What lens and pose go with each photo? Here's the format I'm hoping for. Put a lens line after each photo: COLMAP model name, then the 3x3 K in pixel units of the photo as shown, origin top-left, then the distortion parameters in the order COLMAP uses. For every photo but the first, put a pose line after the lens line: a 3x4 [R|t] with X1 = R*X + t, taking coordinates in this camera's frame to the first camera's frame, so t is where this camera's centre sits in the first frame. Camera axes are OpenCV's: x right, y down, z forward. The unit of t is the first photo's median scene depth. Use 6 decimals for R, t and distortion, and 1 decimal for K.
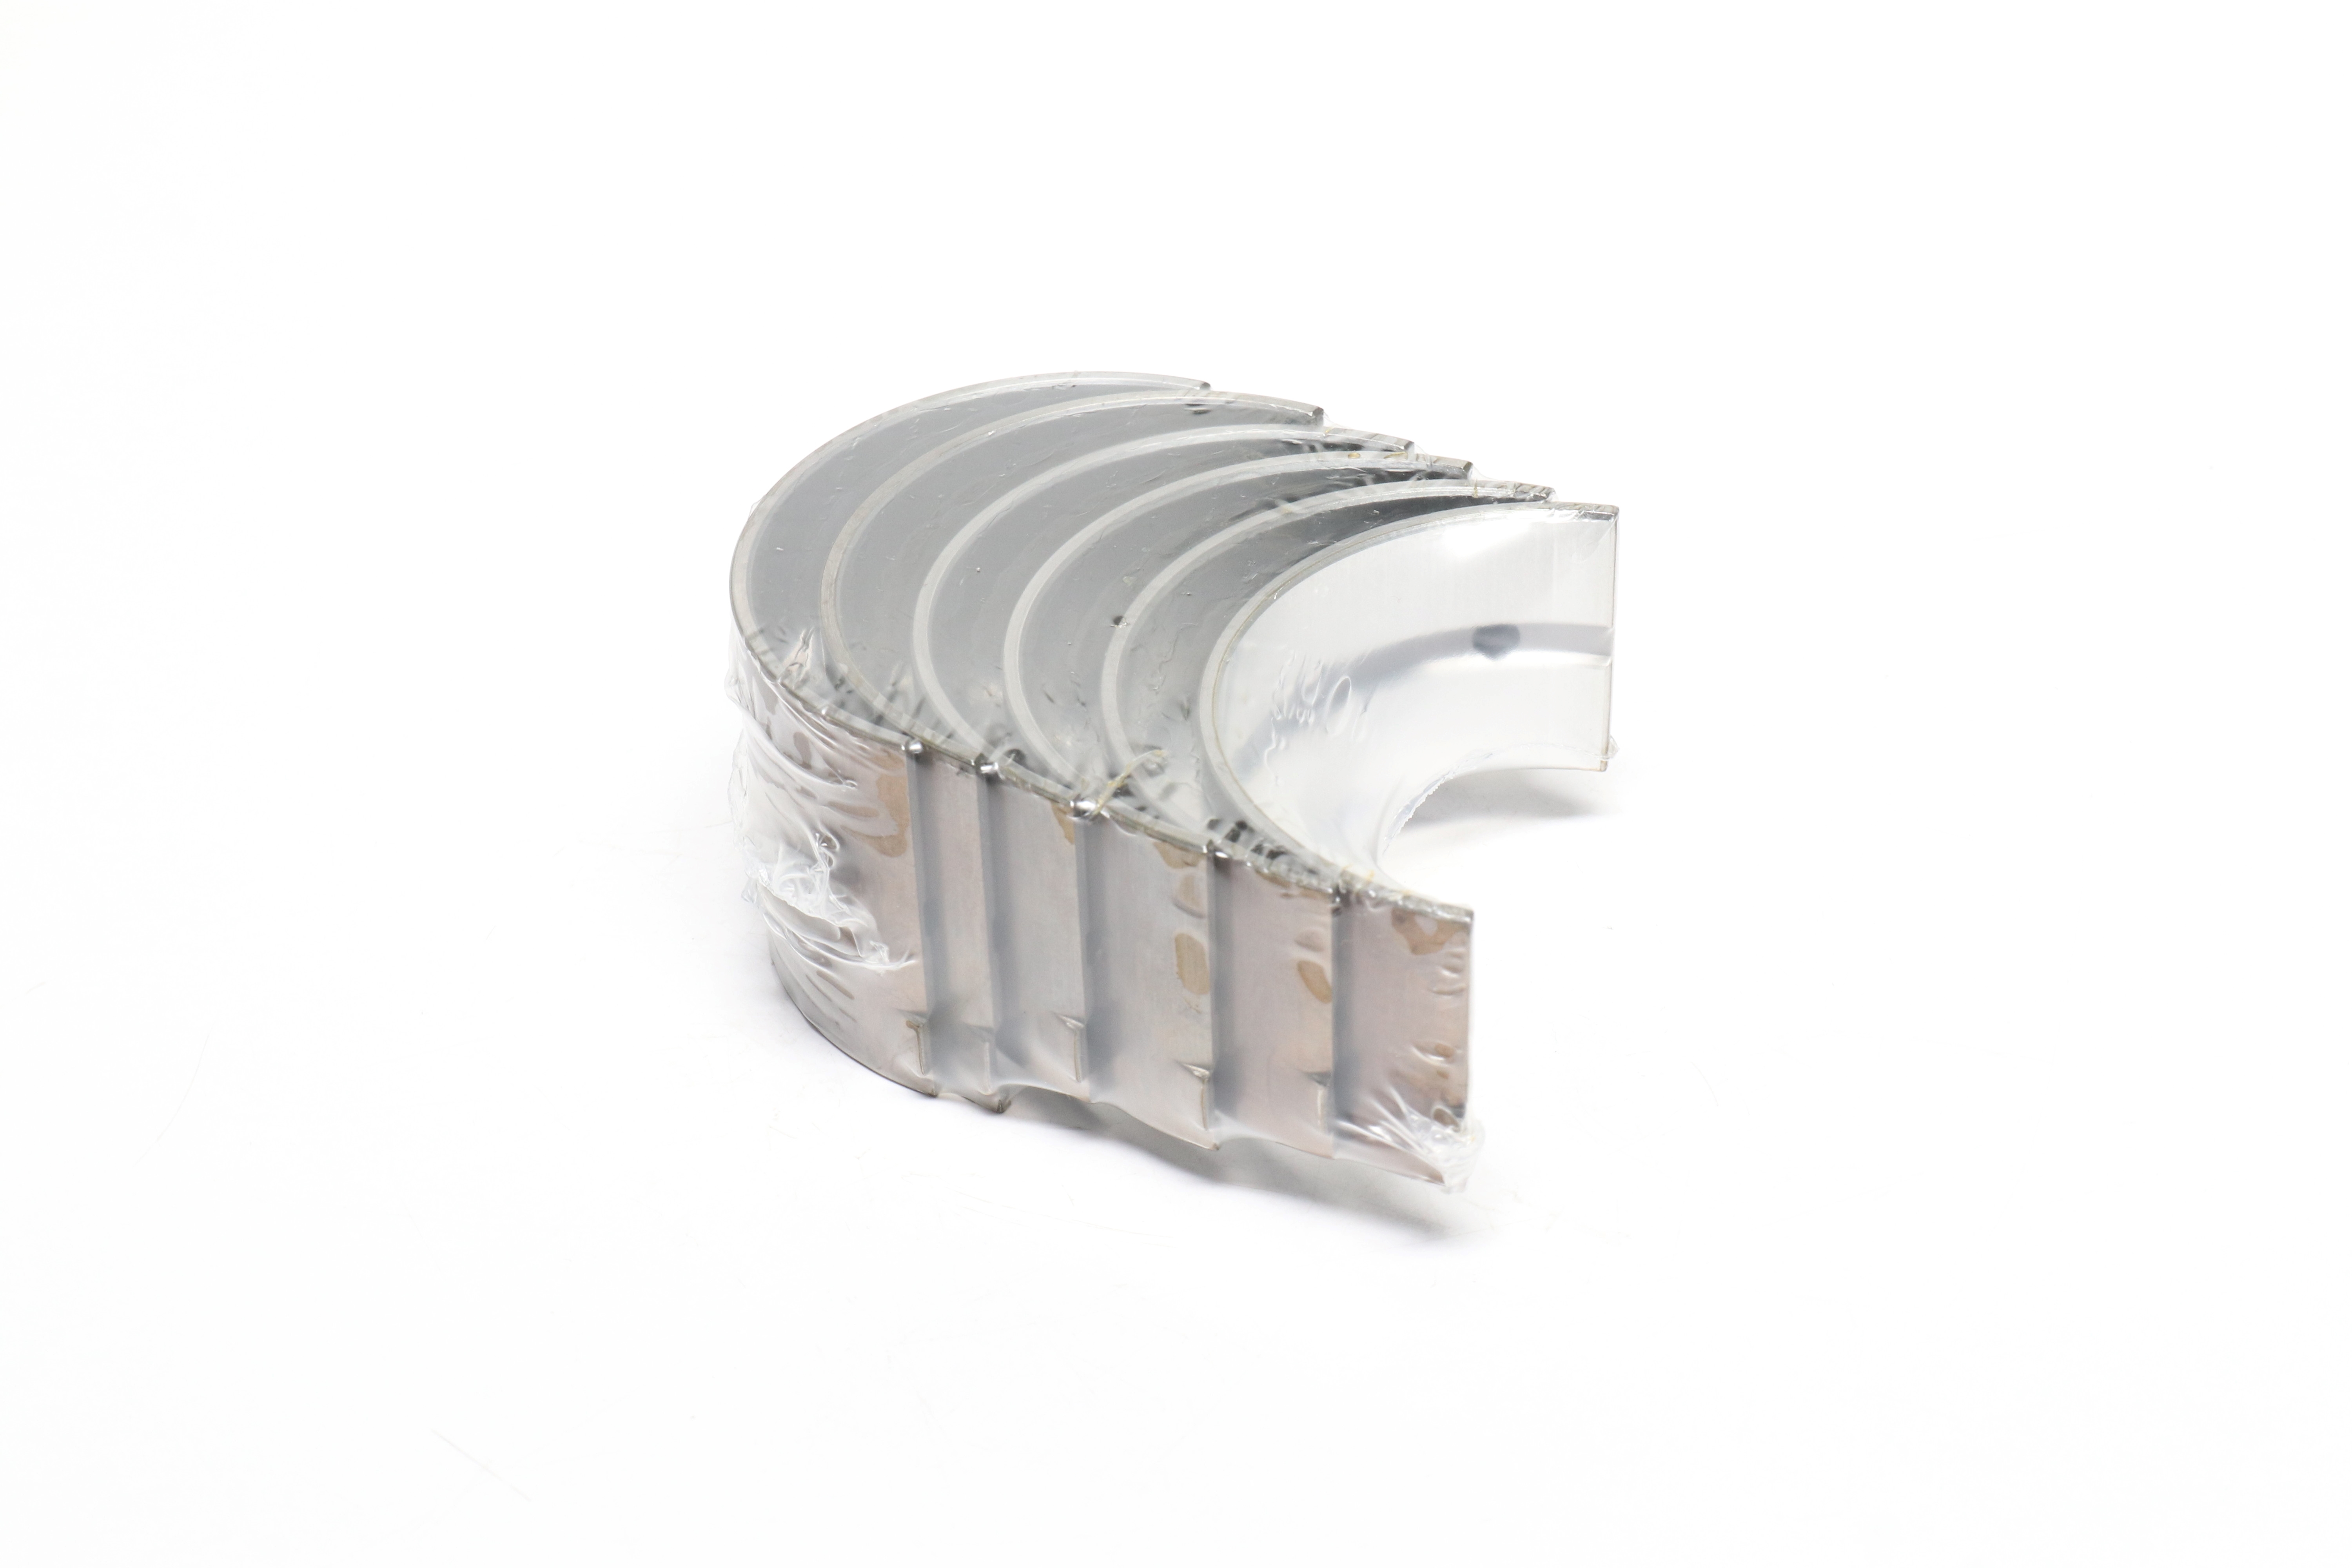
lens RADIAL K [[4529.0, 0, 1176.4], [0, 4529.0, 785.2], [0, 0, 1]] dist [-0.022563, 0.000000]
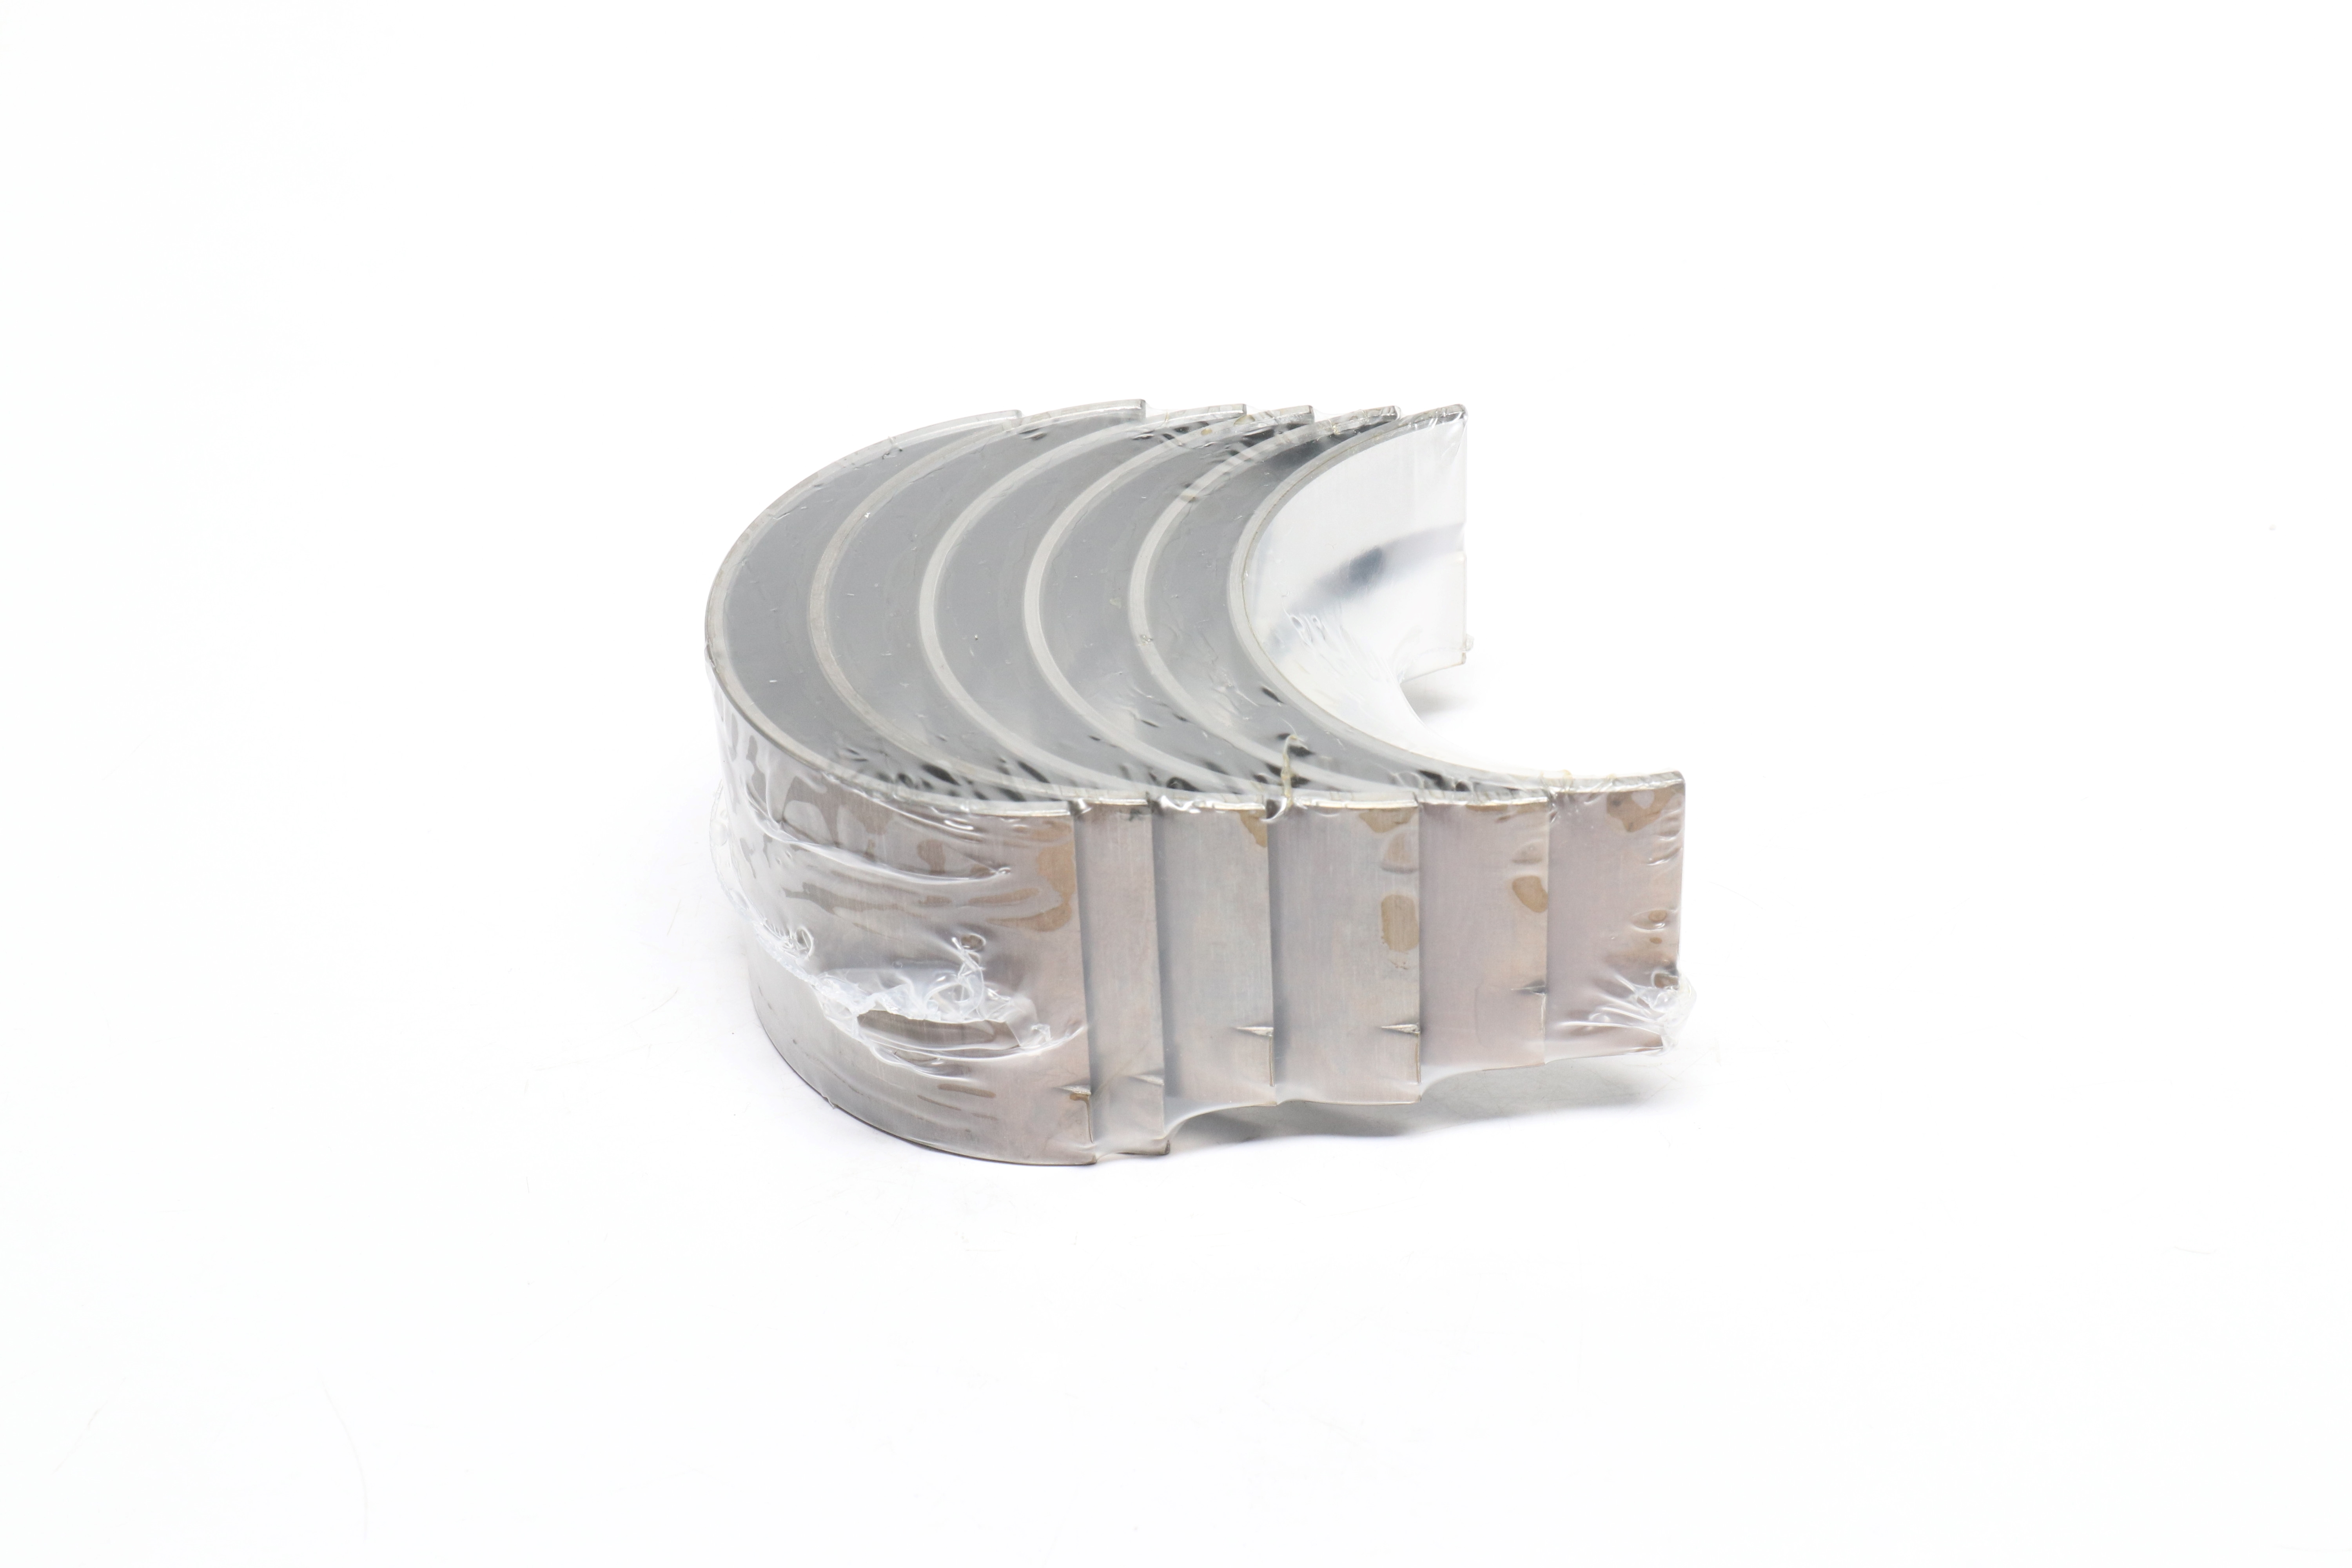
lens RADIAL K [[4529.0, 0, 1176.9], [0, 4529.0, 782.8], [0, 0, 1]] dist [-0.022563, 0.000000]
pose [[0.845247, -0.307351, 0.437142, -0.469337], [0.316291, 0.947105, 0.054329, -0.060456], [-0.430718, 0.092343, 0.897750, 0.112103]]
